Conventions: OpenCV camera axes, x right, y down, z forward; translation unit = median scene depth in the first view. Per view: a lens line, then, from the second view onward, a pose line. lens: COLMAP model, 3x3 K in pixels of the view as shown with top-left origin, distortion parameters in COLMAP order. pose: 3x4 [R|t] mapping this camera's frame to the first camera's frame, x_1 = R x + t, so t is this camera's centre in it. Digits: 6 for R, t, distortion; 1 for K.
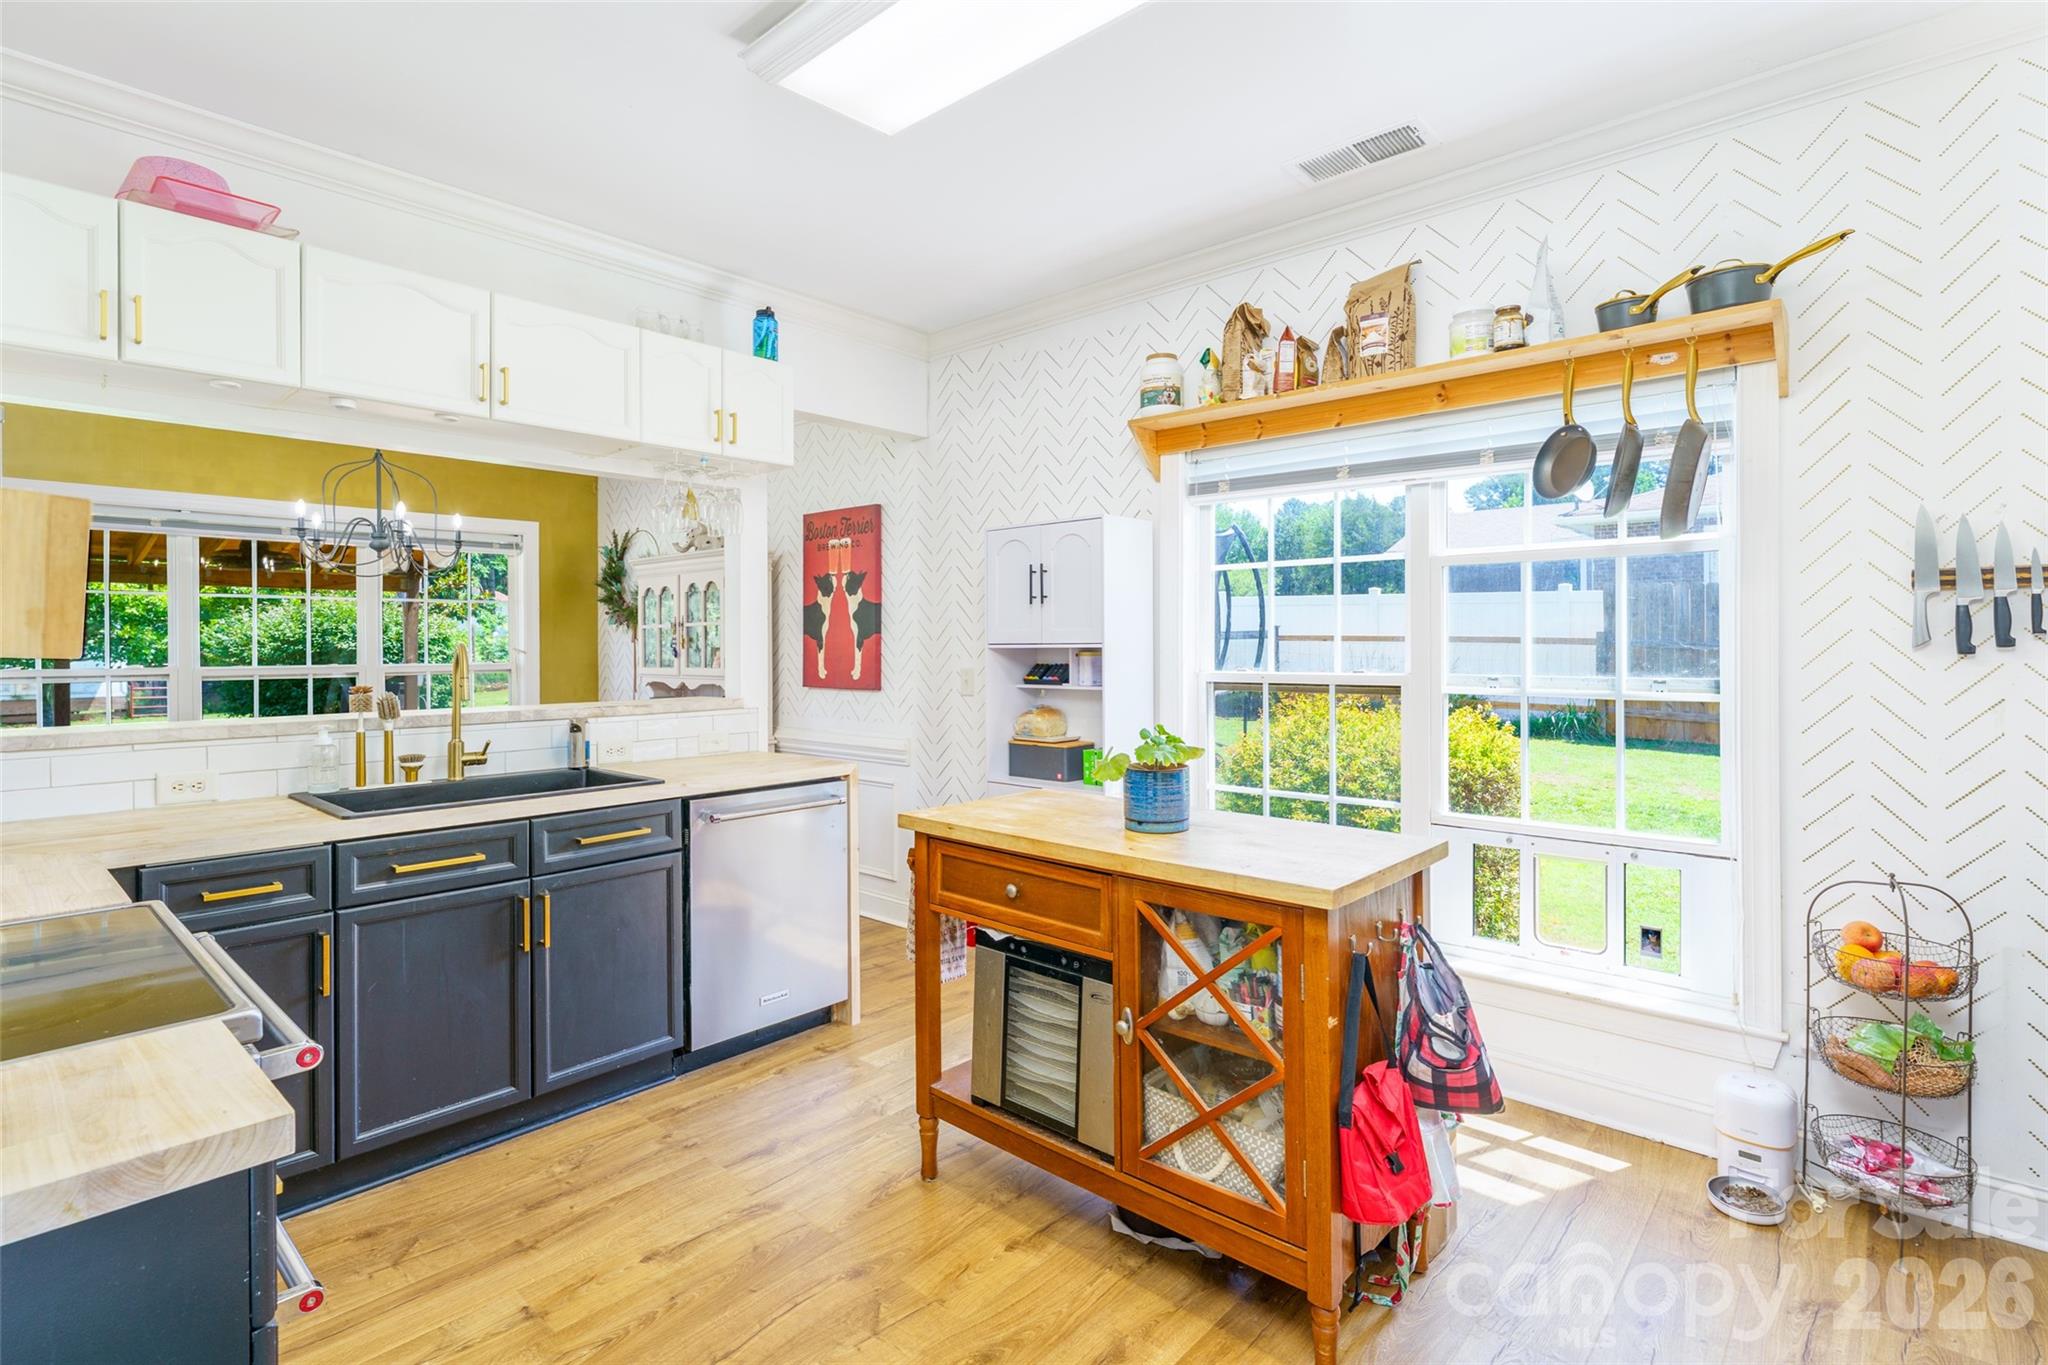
lens RADIAL K [[990.6, 0, 1029.6], [0, 990.6, 645.9], [0, 0, 1]] dist [0.009657, -0.000782]
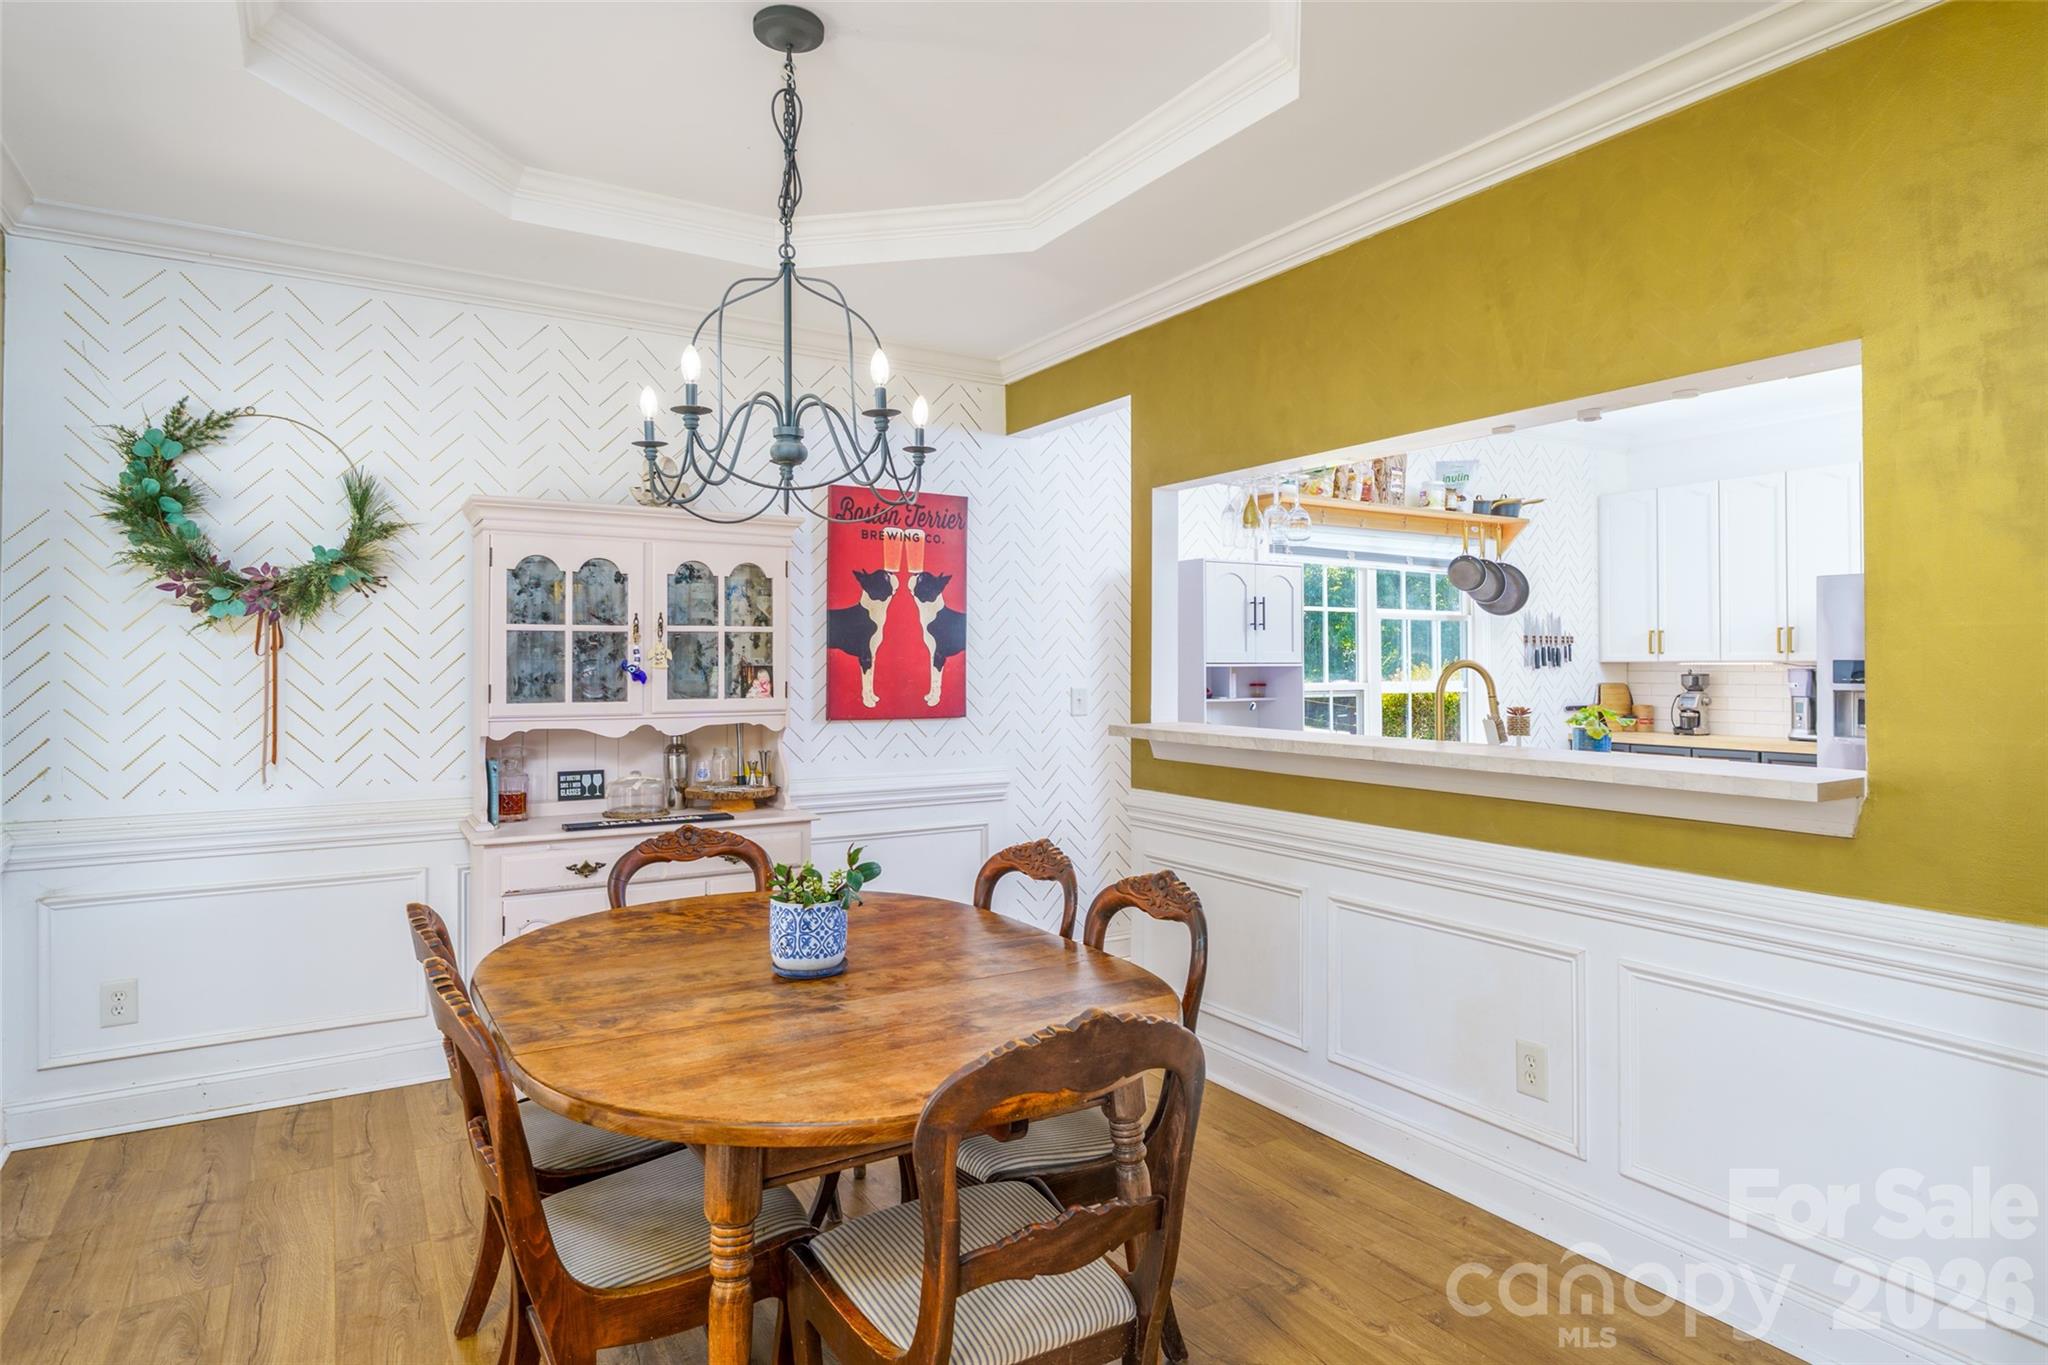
lens RADIAL K [[1119.2, 0, 1022.3], [0, 1119.2, 673.5], [0, 0, 1]] dist [-0.001957, -0.000788]
pose [[0.285275, -0.005047, 0.958432, -1.031120], [-0.000201, 0.999986, 0.005325, 0.002490], [-0.958446, -0.001712, 0.285270, 0.665329]]
